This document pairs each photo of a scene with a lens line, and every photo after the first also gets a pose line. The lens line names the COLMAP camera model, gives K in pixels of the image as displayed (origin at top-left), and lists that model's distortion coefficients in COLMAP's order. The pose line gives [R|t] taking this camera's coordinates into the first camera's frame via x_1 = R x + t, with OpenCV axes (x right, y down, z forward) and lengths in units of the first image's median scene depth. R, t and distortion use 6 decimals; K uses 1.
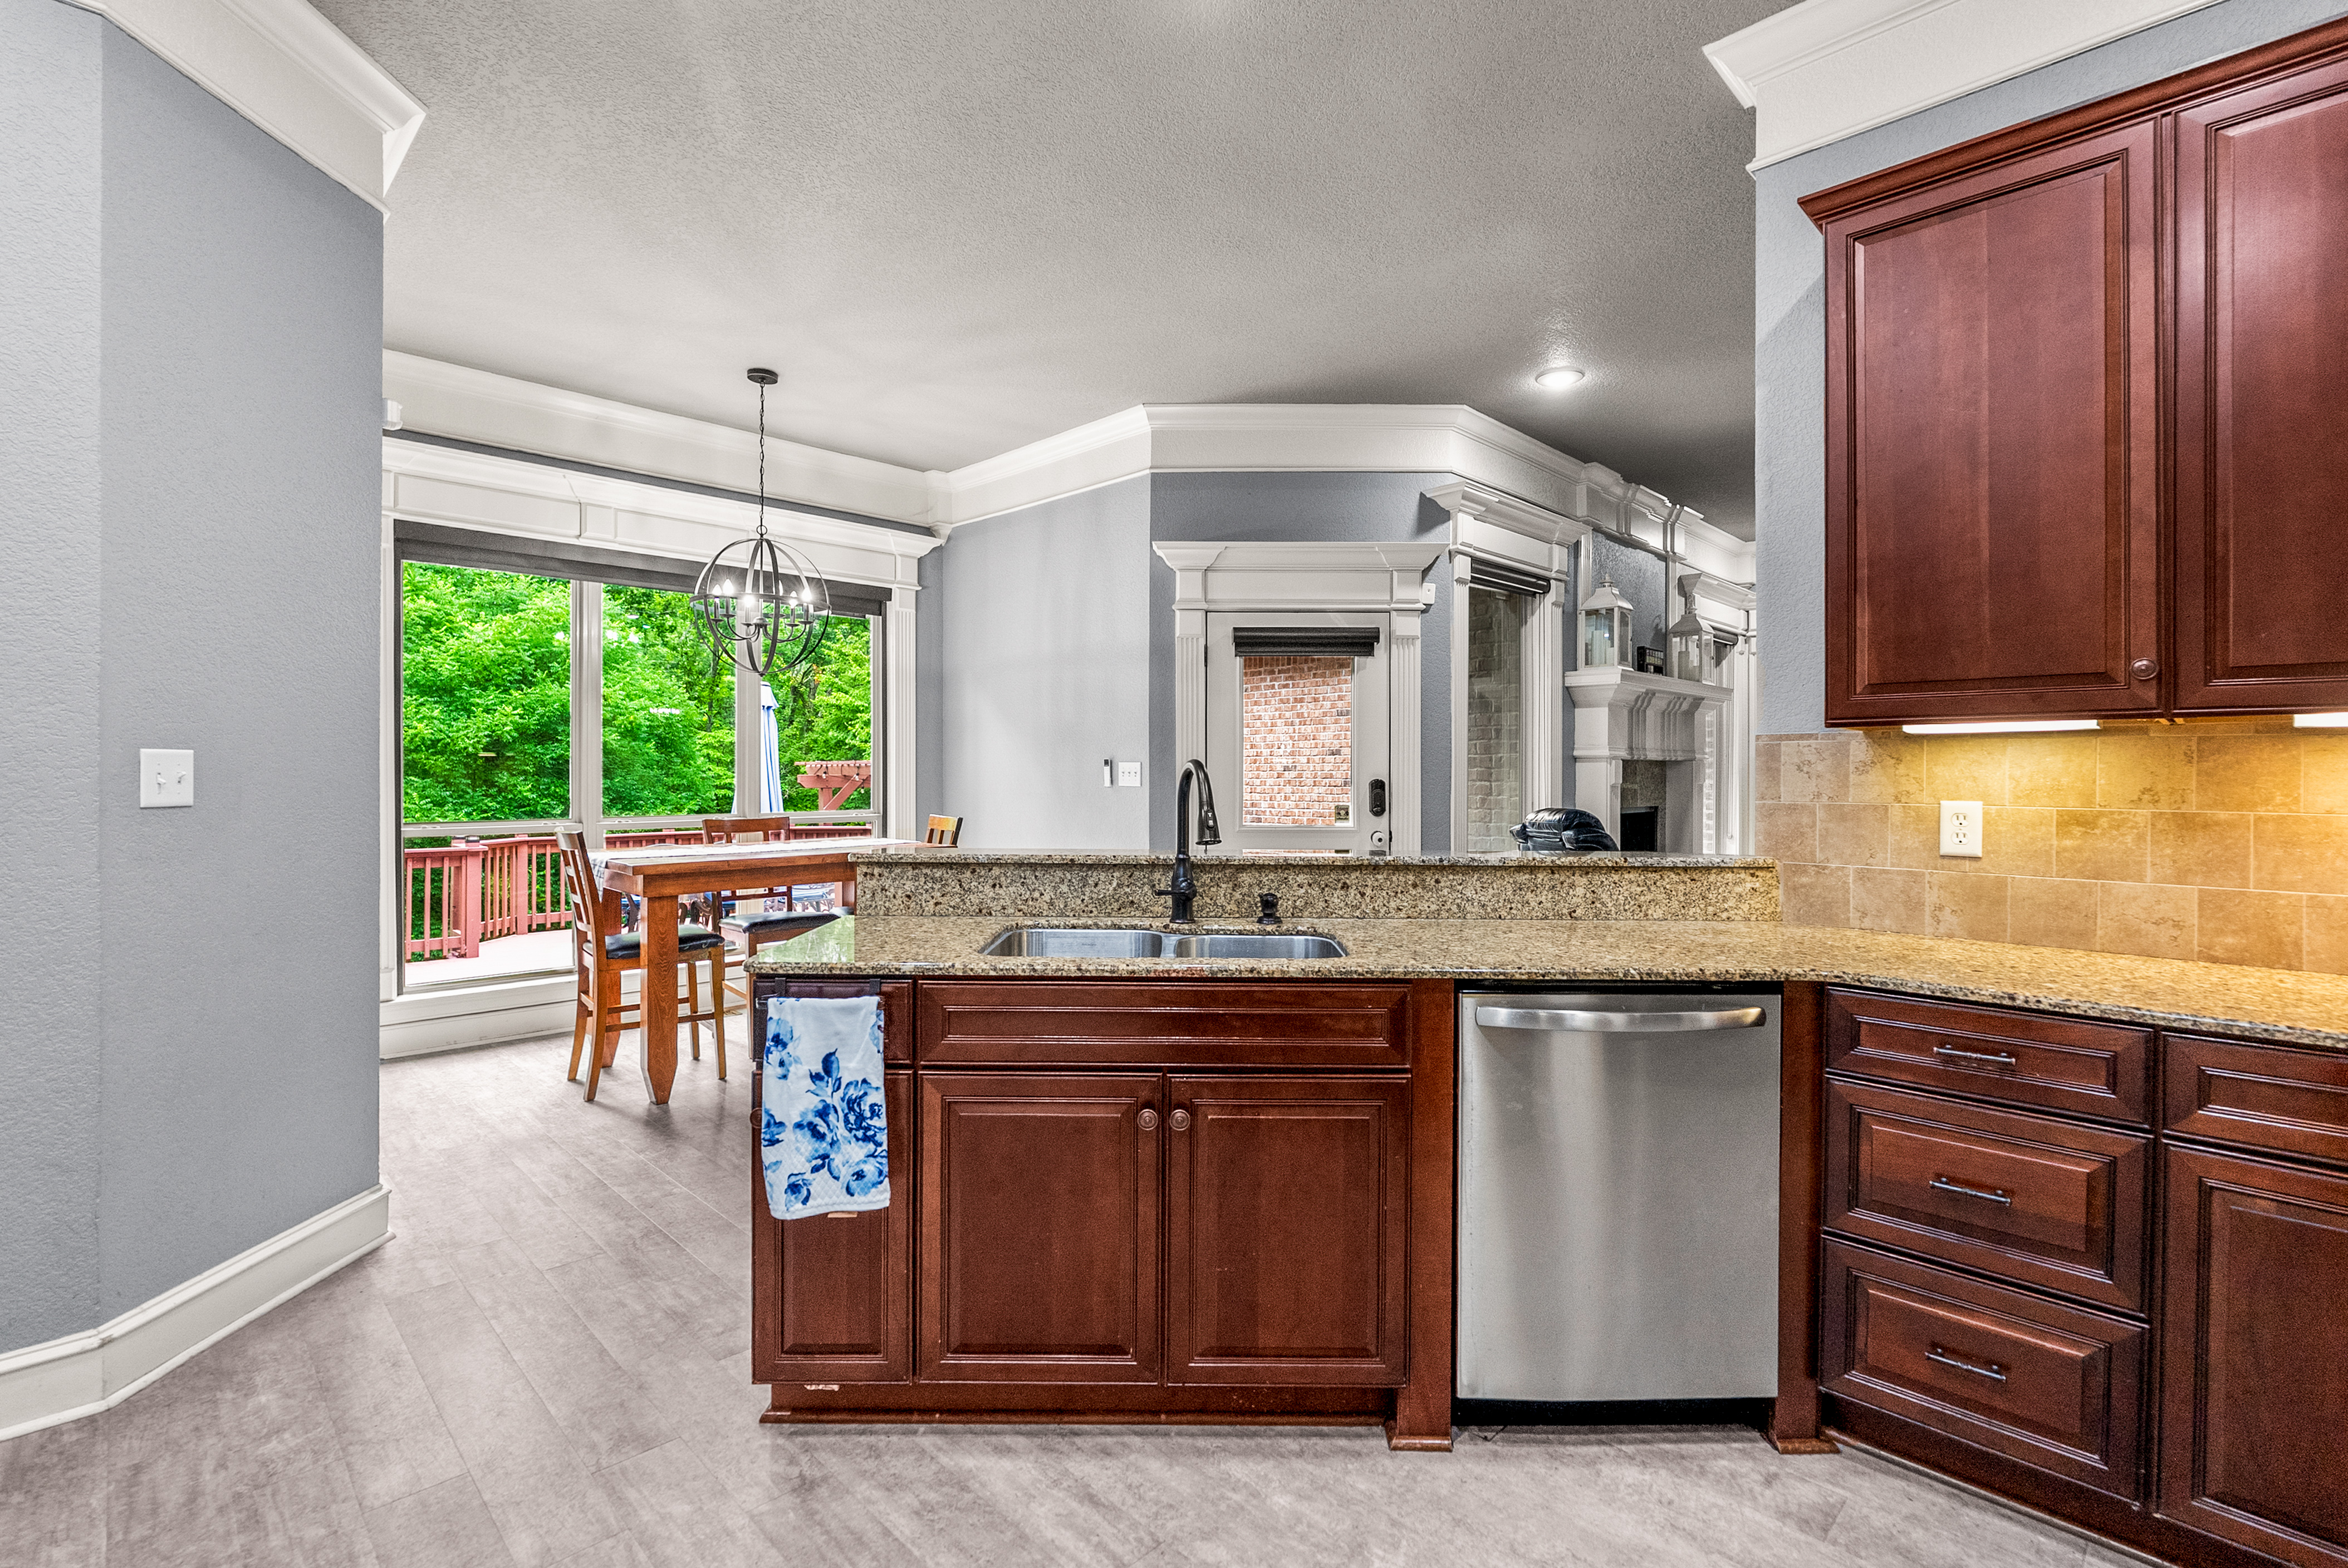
lens RADIAL K [[1060.7, 0, 1179.5], [0, 1060.7, 777.2], [0, 0, 1]] dist [-0.008634, 0.001236]
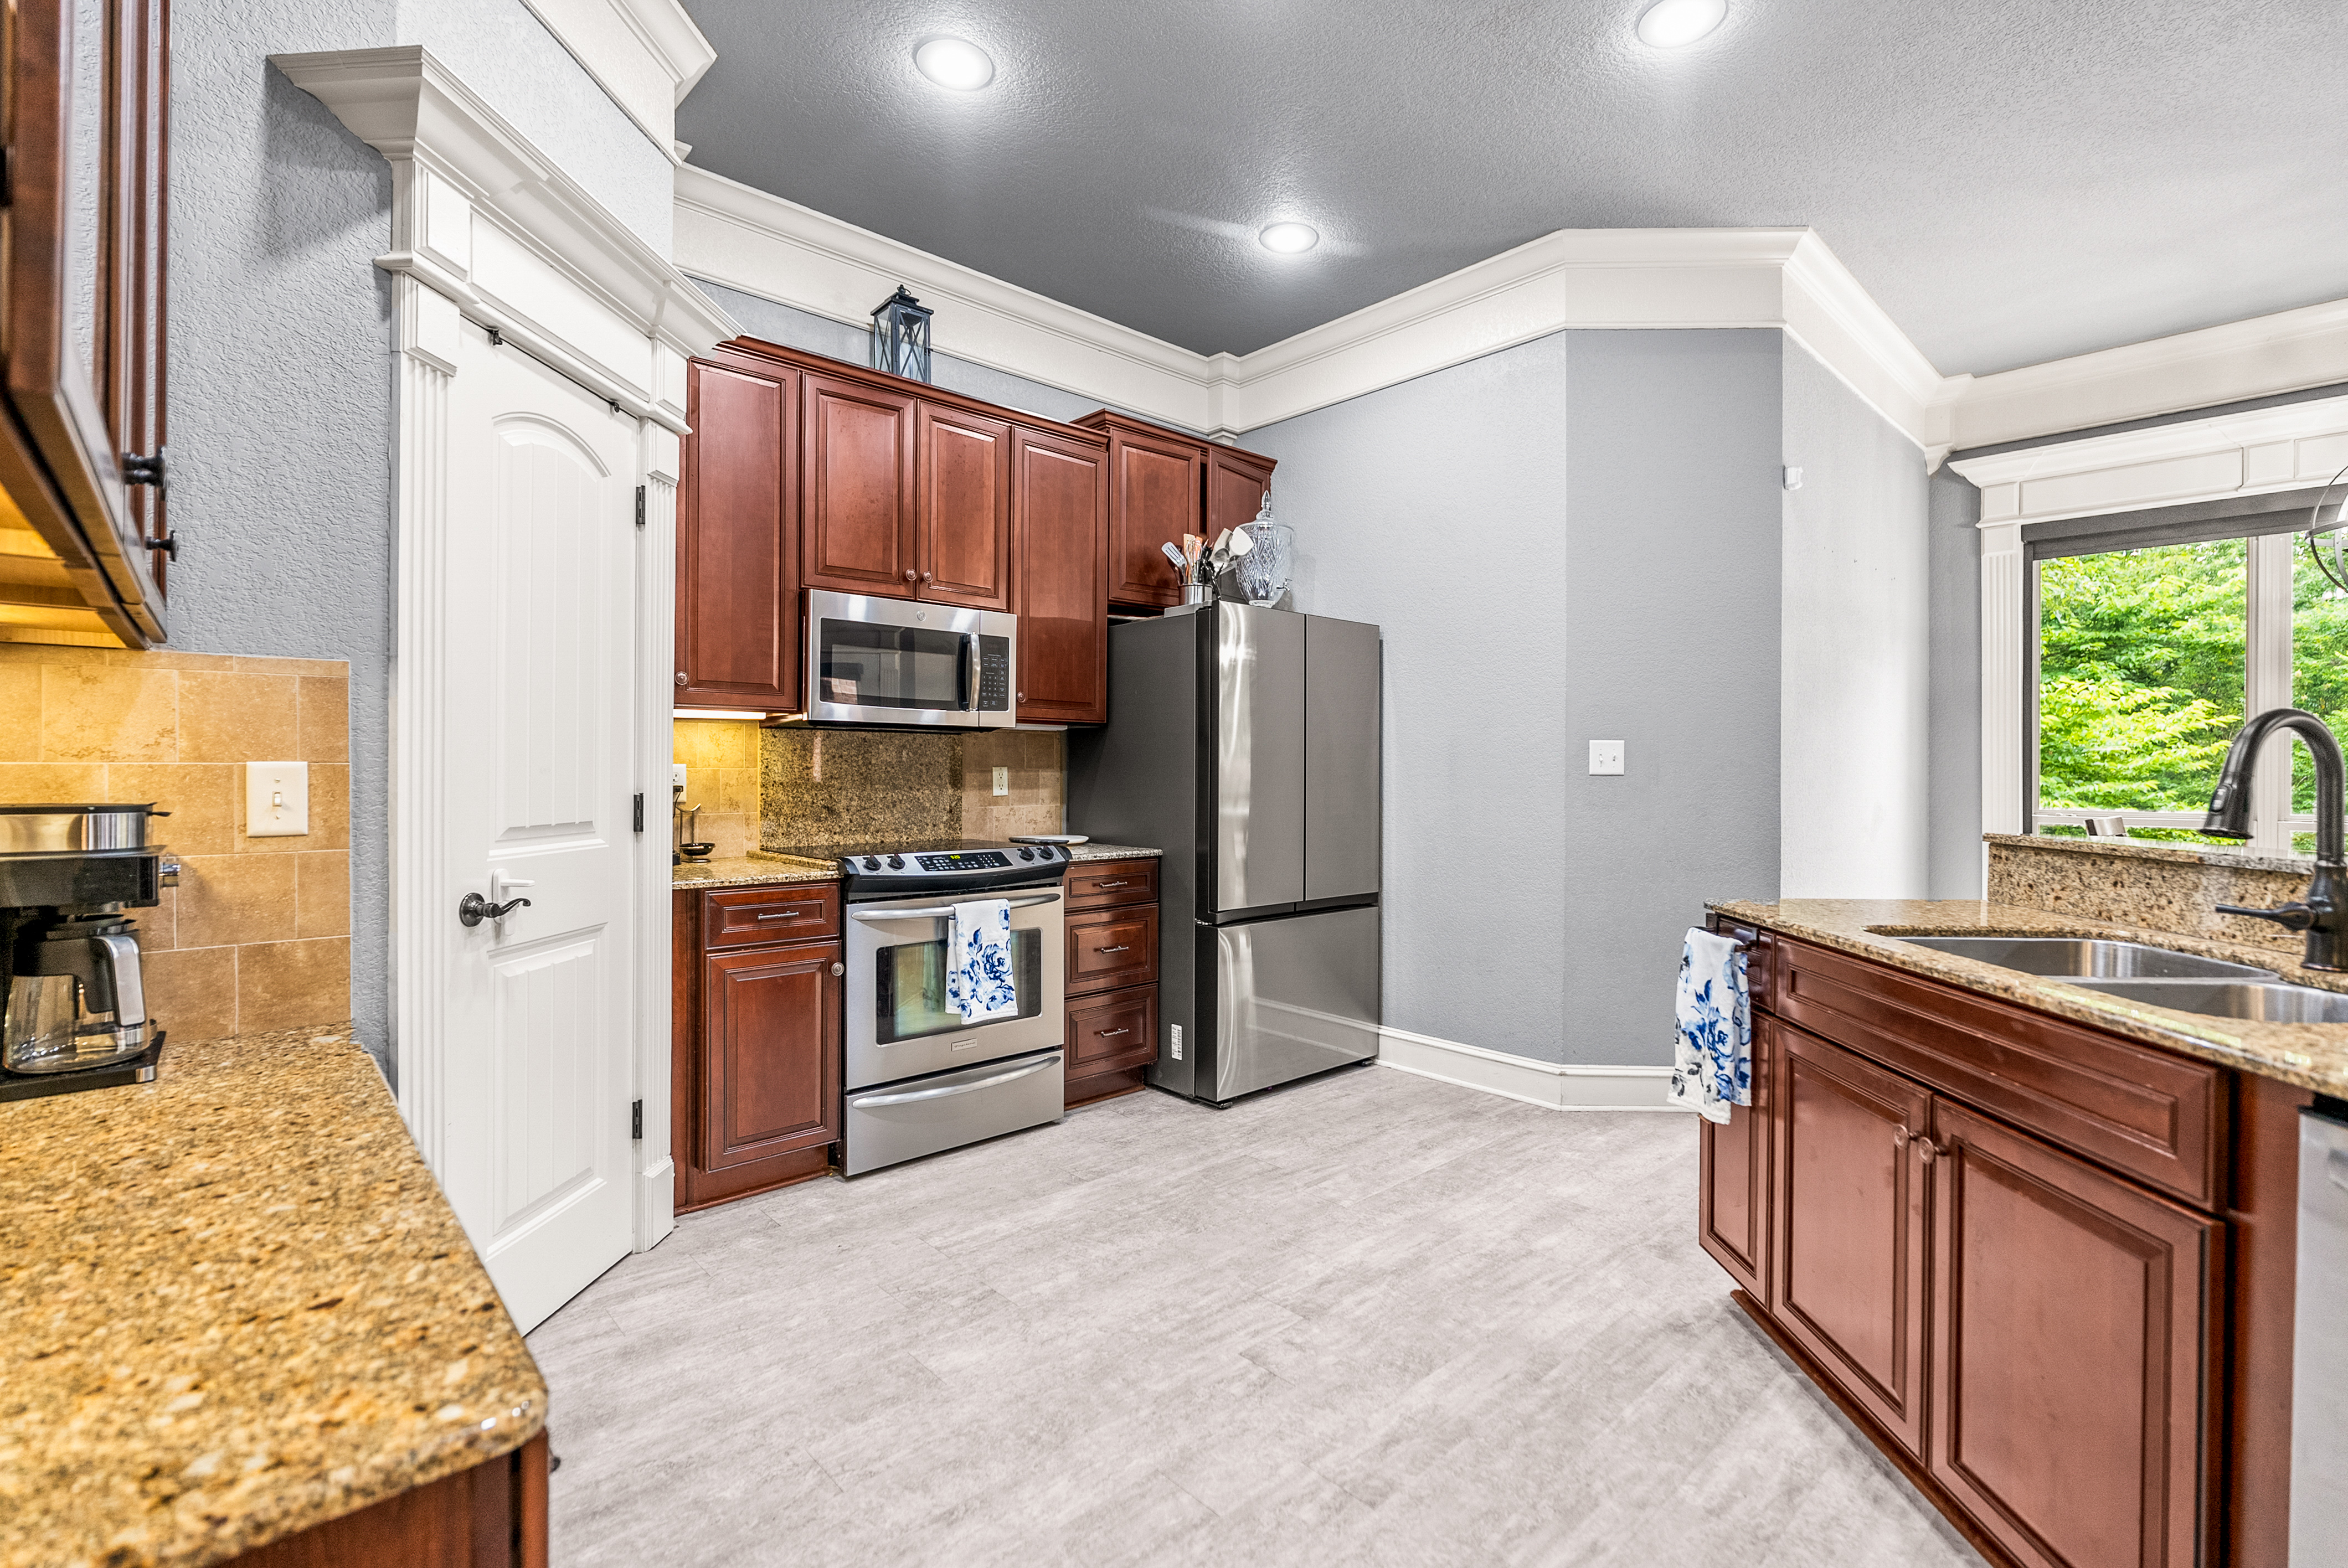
lens RADIAL K [[1060.8, 0, 1176.7], [0, 1060.8, 776.6], [0, 0, 1]] dist [-0.008634, 0.001236]
pose [[-0.047819, 0.003807, -0.998849, 0.640031], [-0.009853, 0.999942, 0.004283, 0.026354], [0.998807, 0.010046, -0.047779, 0.342419]]
